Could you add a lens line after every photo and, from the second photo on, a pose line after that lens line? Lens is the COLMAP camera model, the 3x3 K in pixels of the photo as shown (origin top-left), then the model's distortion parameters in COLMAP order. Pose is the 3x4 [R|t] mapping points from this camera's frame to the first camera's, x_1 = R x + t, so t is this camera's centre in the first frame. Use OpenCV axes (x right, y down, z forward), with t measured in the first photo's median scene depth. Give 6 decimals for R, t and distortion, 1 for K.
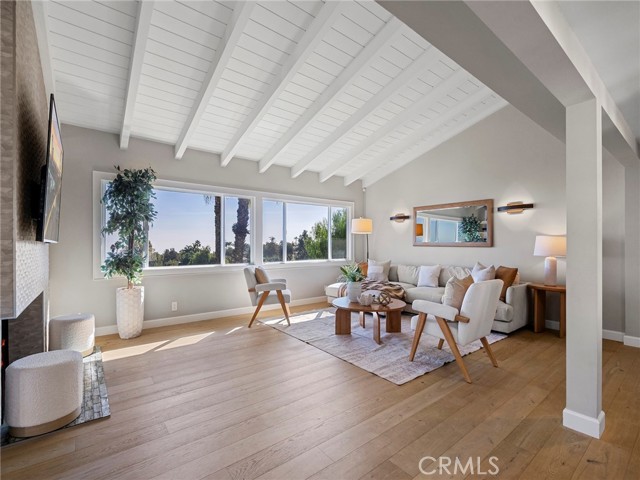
lens RADIAL K [[293.0, 0, 318.9], [0, 293.0, 243.2], [0, 0, 1]] dist [0.010858, 0.000787]
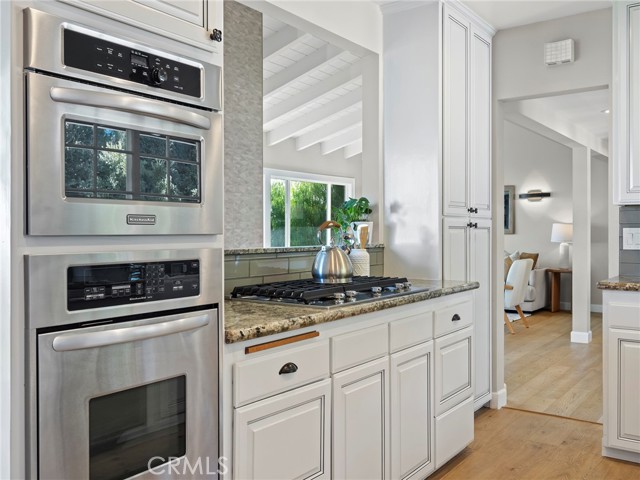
lens RADIAL K [[582.9, 0, 320.3], [0, 582.9, 242.9], [0, 0, 1]] dist [-0.011827, 0.000000]
pose [[0.963606, -0.012218, 0.267048, -0.616538], [0.008882, 0.999867, 0.013694, 0.009795], [-0.267180, -0.010823, 0.963586, -0.779692]]
